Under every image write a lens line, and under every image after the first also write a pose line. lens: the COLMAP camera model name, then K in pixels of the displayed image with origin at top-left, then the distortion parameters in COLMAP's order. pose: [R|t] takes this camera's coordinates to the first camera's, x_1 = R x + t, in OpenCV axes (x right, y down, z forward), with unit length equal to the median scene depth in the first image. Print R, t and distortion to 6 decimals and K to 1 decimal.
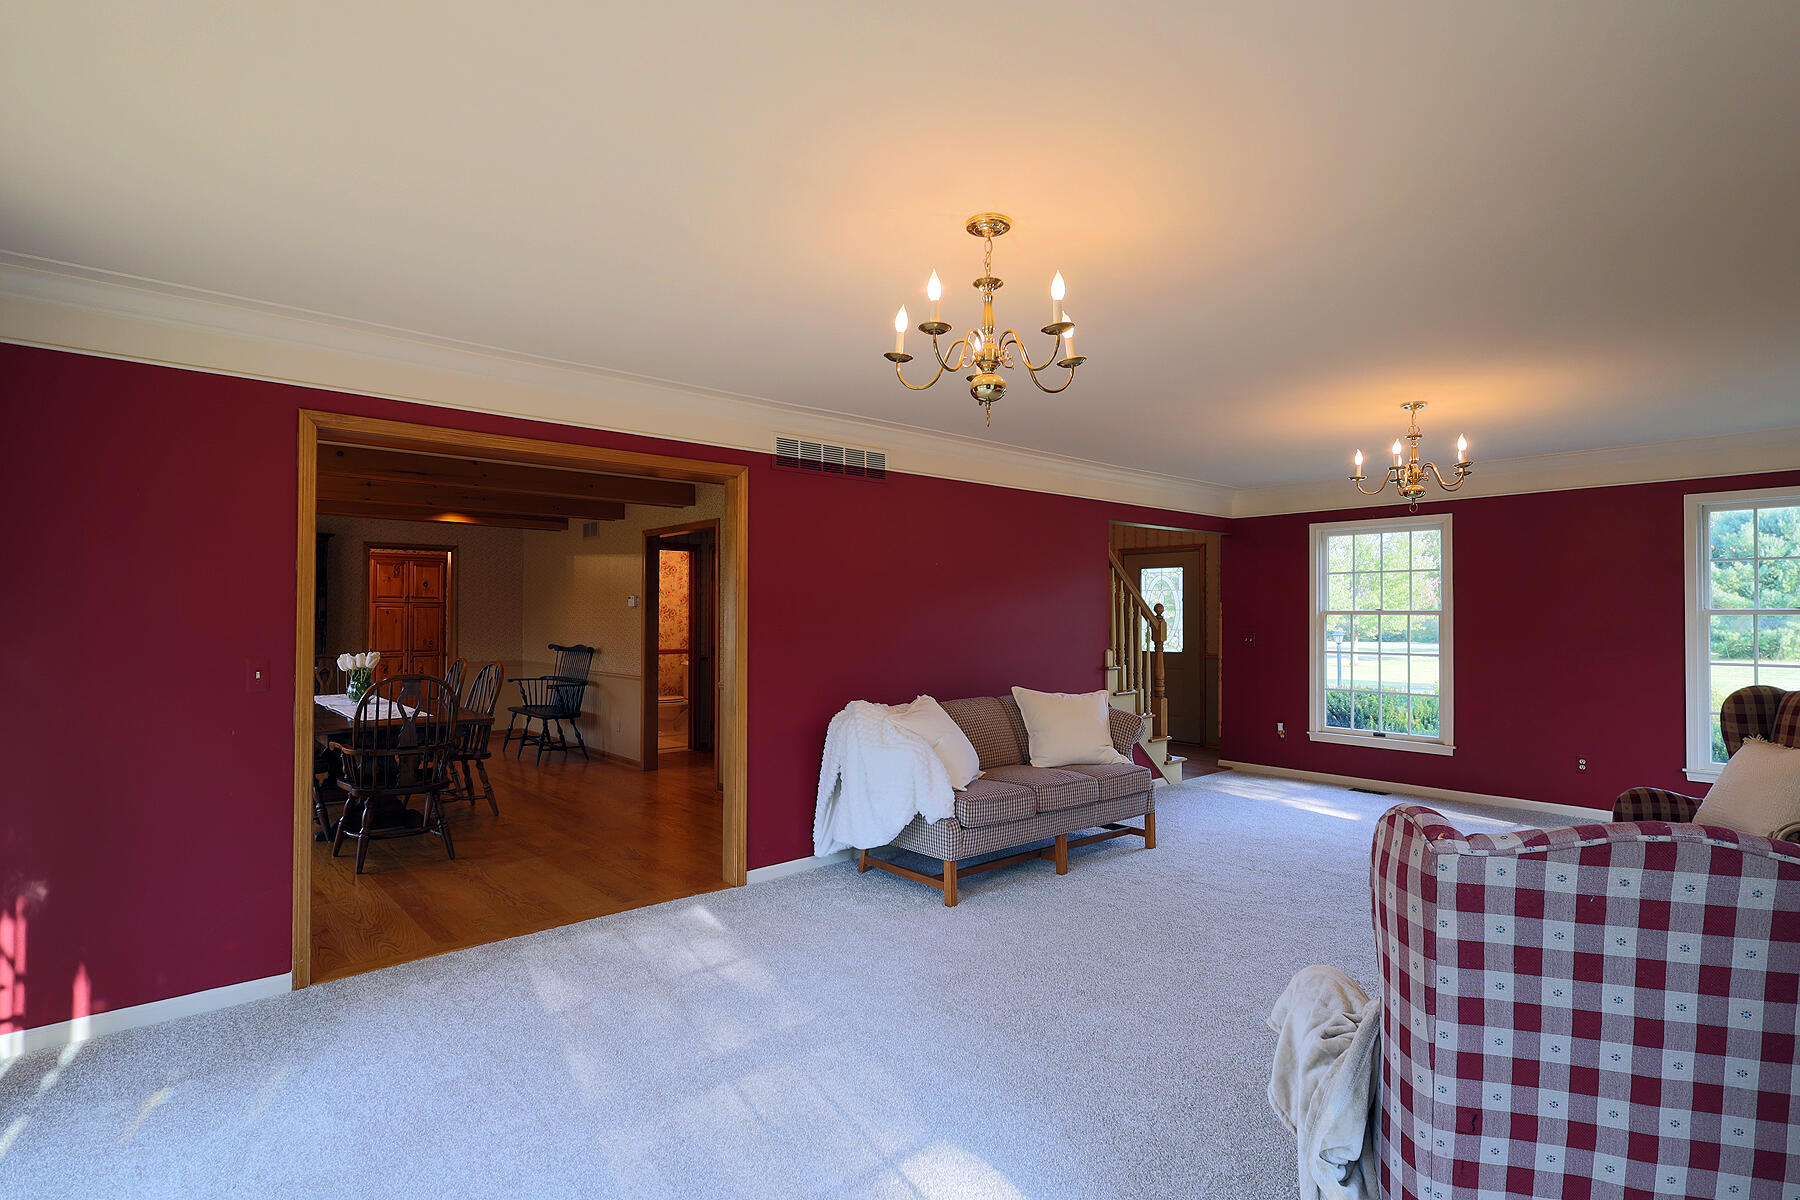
lens RADIAL K [[885.8, 0, 893.8], [0, 885.8, 603.9], [0, 0, 1]] dist [0.002047, 0.000595]
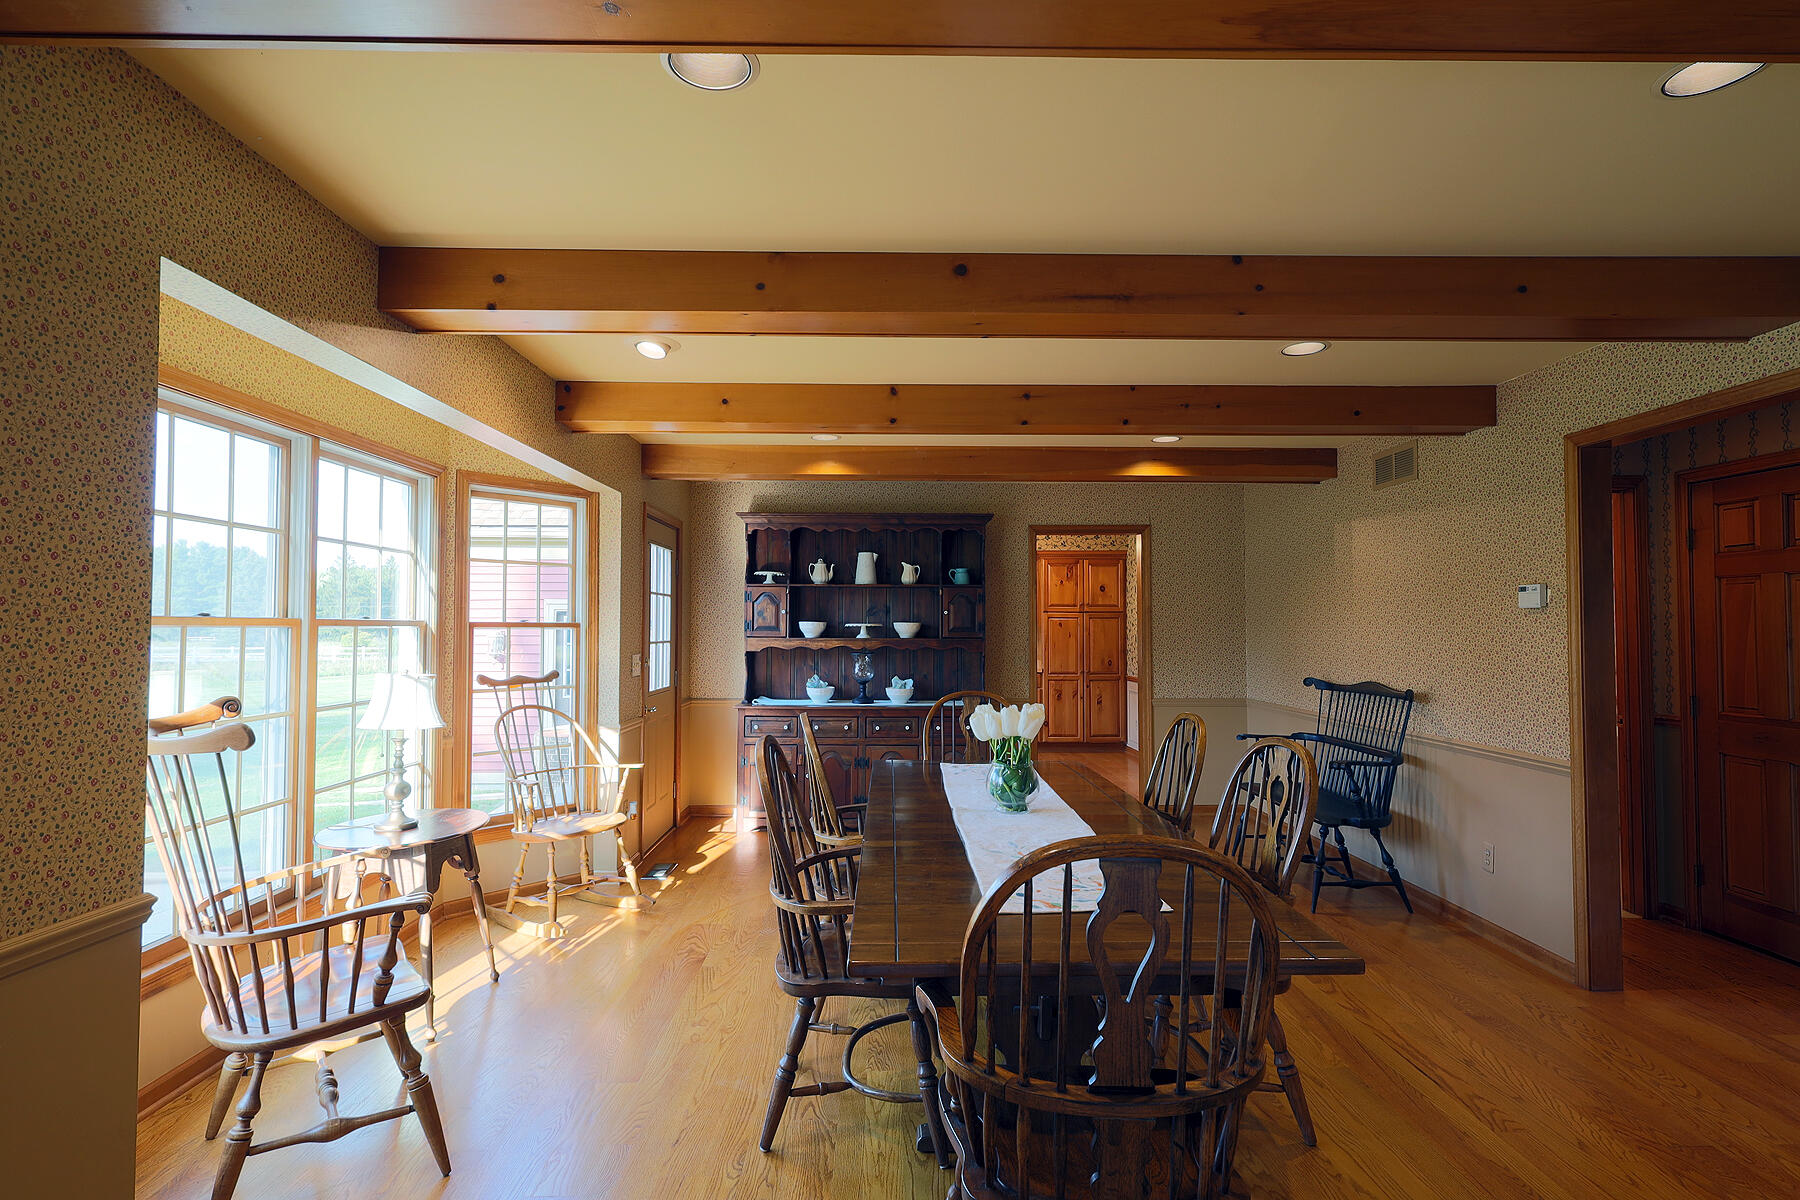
lens RADIAL K [[885.8, 0, 893.8], [0, 885.8, 603.9], [0, 0, 1]] dist [0.002047, 0.000595]
pose [[0.761351, -0.019004, -0.648061, -0.233879], [0.009682, 0.999792, -0.017943, 0.005595], [0.648267, 0.007387, 0.761377, 0.411946]]
